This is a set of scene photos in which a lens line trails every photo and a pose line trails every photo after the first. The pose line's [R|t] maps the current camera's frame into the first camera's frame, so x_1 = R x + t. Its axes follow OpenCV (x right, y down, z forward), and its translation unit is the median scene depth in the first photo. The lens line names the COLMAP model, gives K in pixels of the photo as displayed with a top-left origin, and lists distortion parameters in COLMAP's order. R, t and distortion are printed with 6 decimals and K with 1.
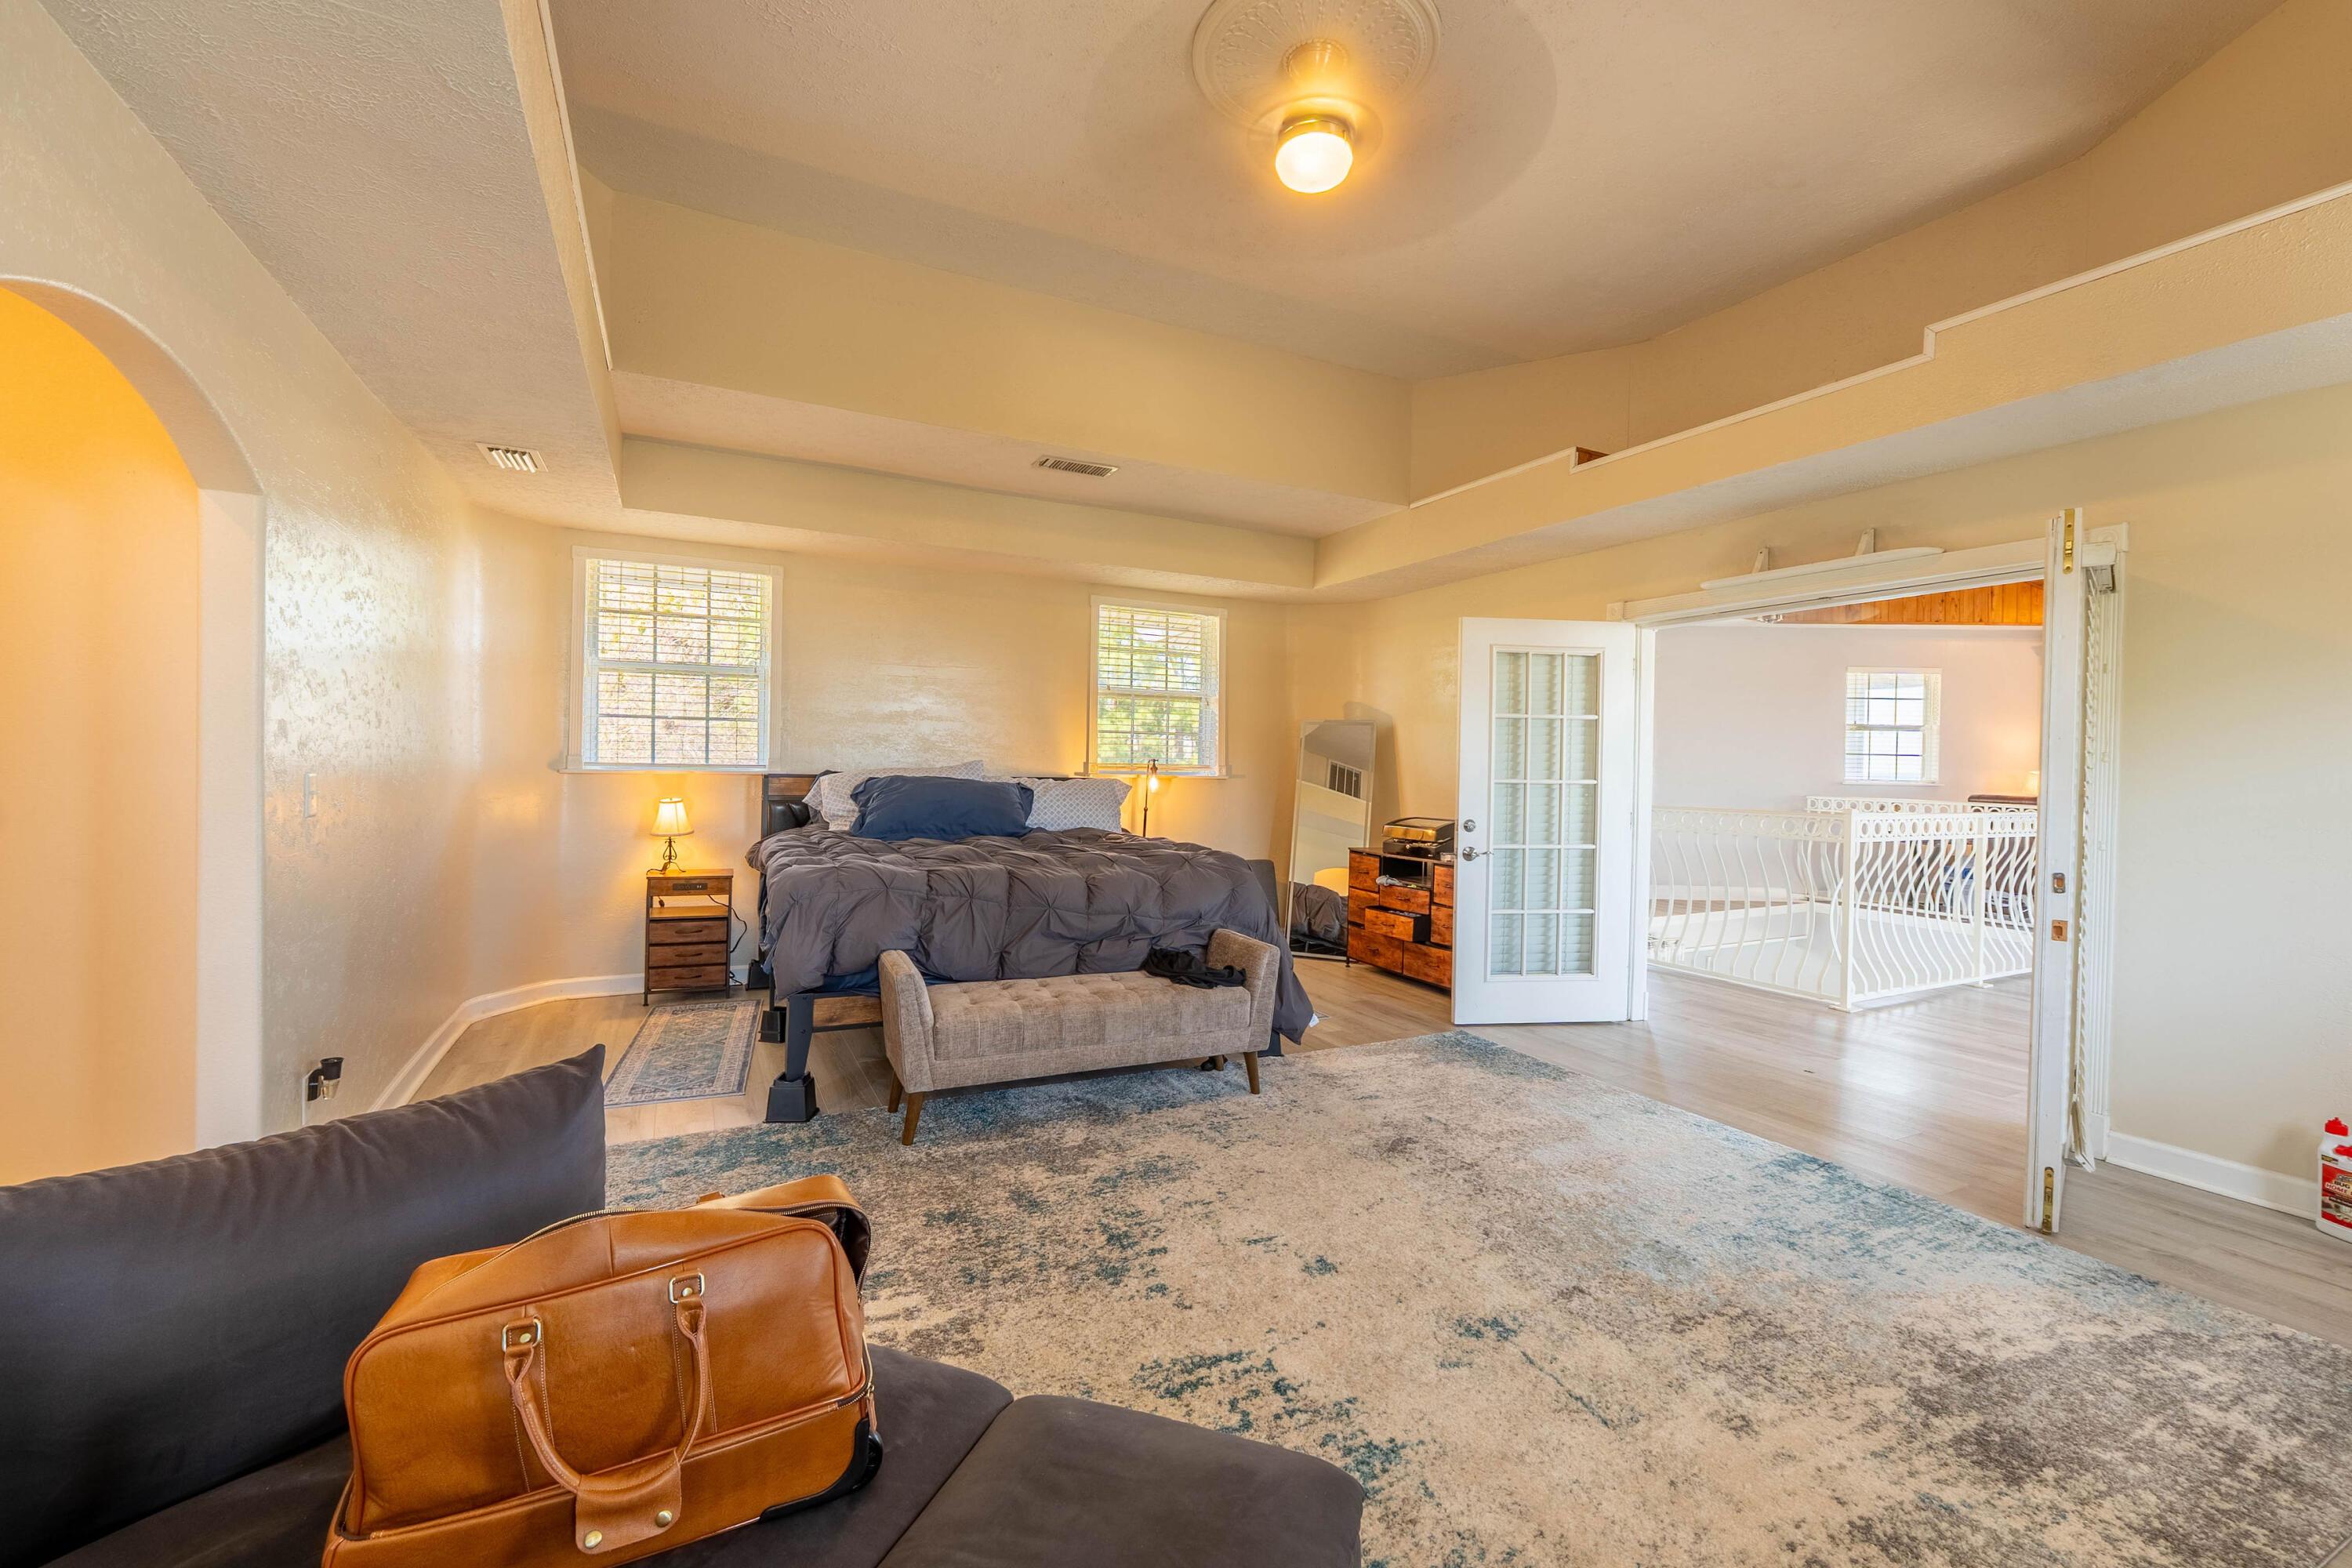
lens RADIAL K [[980.1, 0, 1188.5], [0, 980.1, 775.7], [0, 0, 1]] dist [-0.003937, -0.001382]
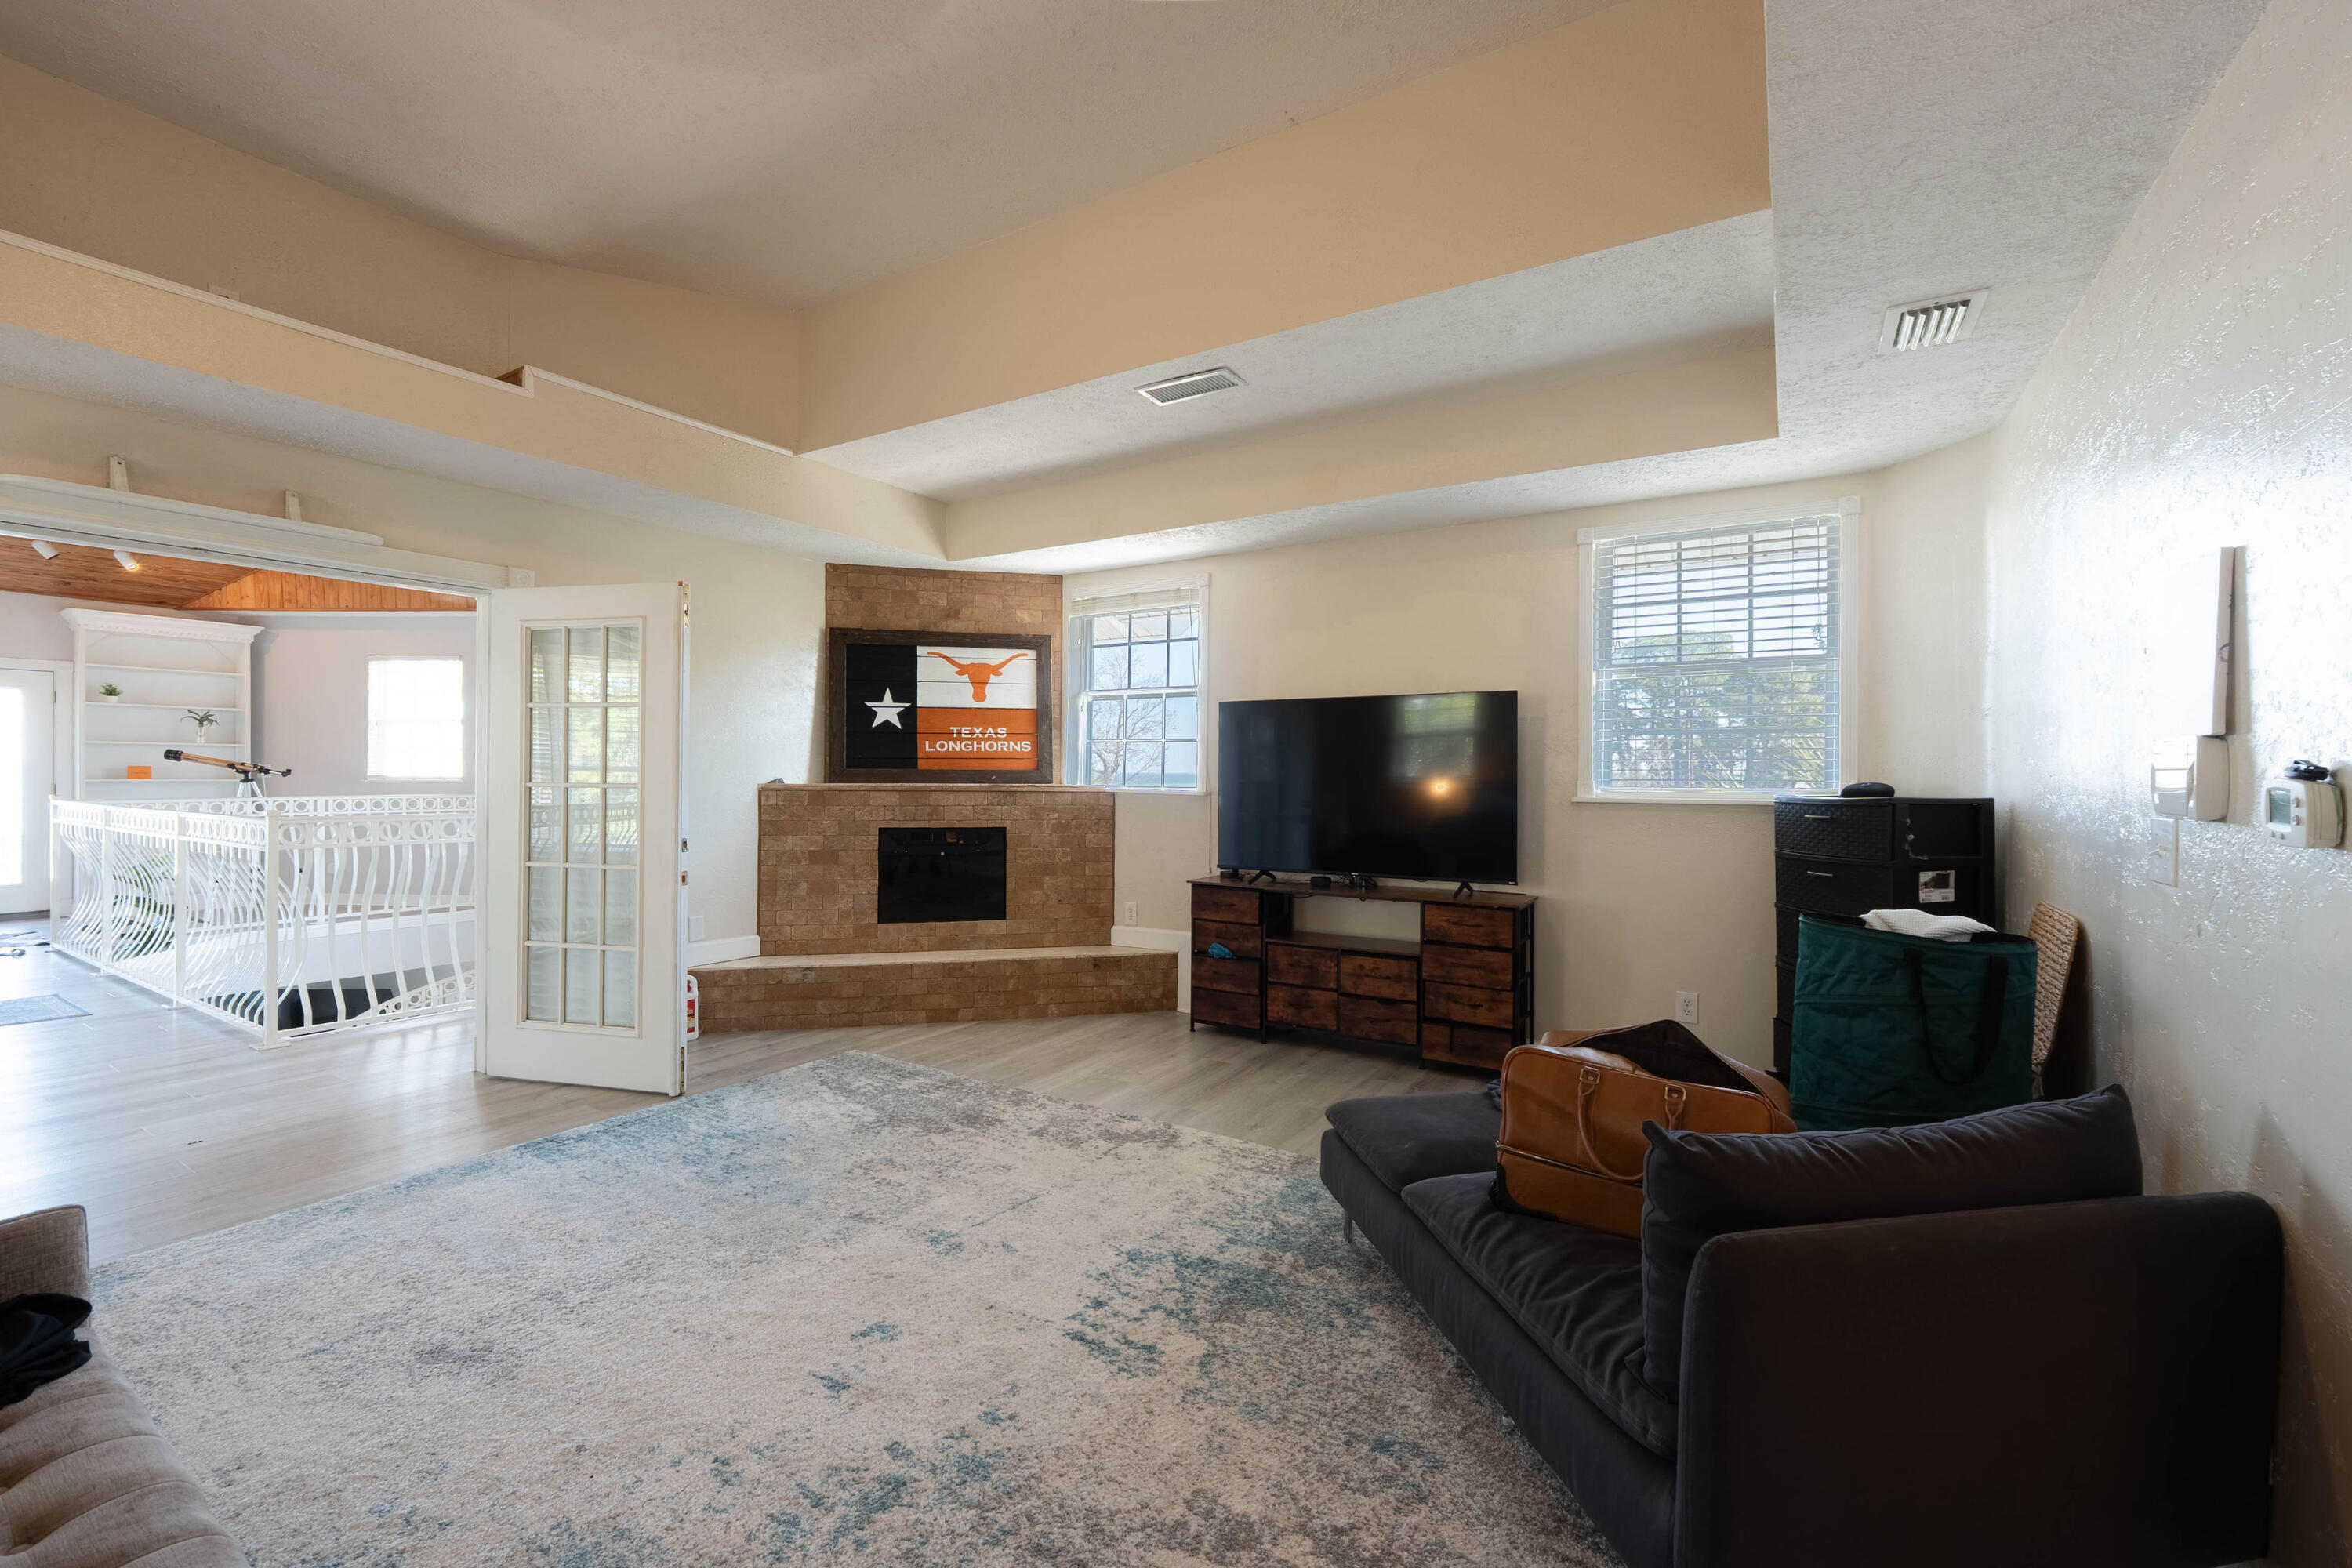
lens RADIAL K [[980.1, 0, 1180.5], [0, 980.1, 770.6], [0, 0, 1]] dist [-0.003937, -0.001382]
pose [[-0.513534, -0.014901, 0.857940, -0.776859], [-0.001759, 0.999865, 0.016313, -0.024009], [-0.858067, 0.006868, -0.513491, 1.241196]]
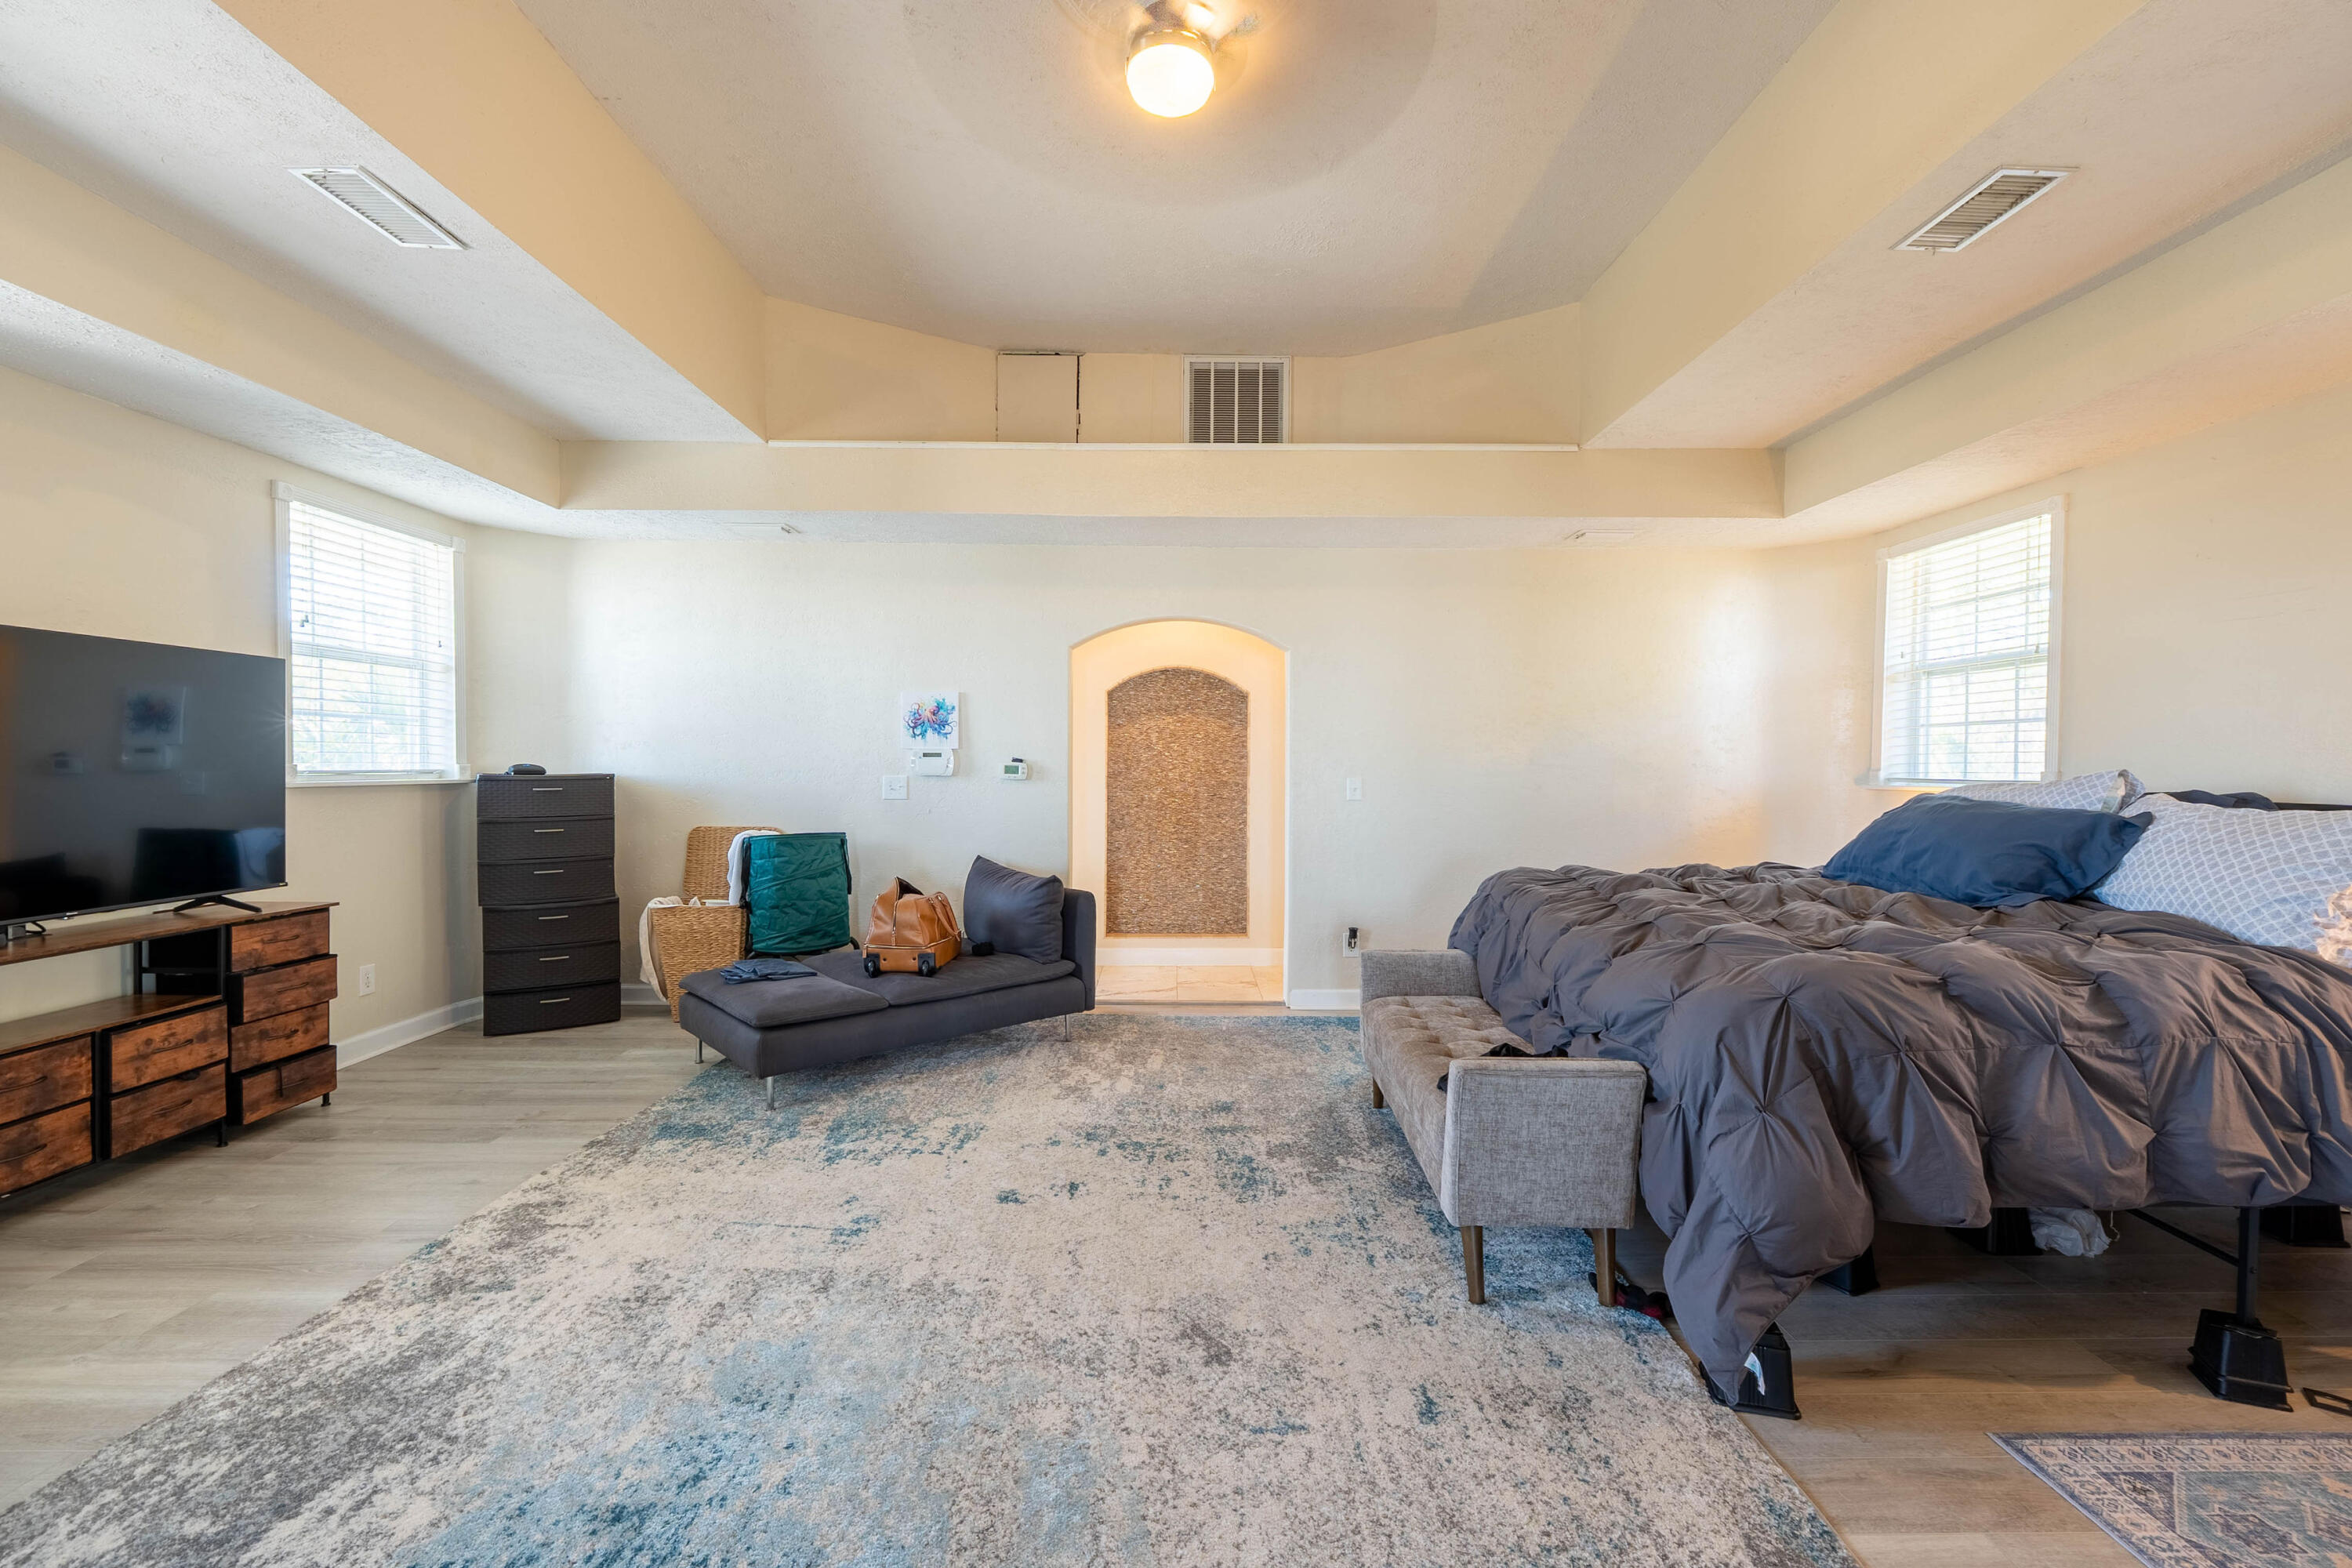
lens RADIAL K [[980.1, 0, 1174.2], [0, 980.1, 783.6], [0, 0, 1]] dist [-0.003937, -0.001382]
pose [[-0.452466, -0.002789, -0.891777, 1.093934], [-0.026202, 0.999605, 0.010168, -0.001820], [0.891397, 0.027967, -0.452361, 1.711576]]
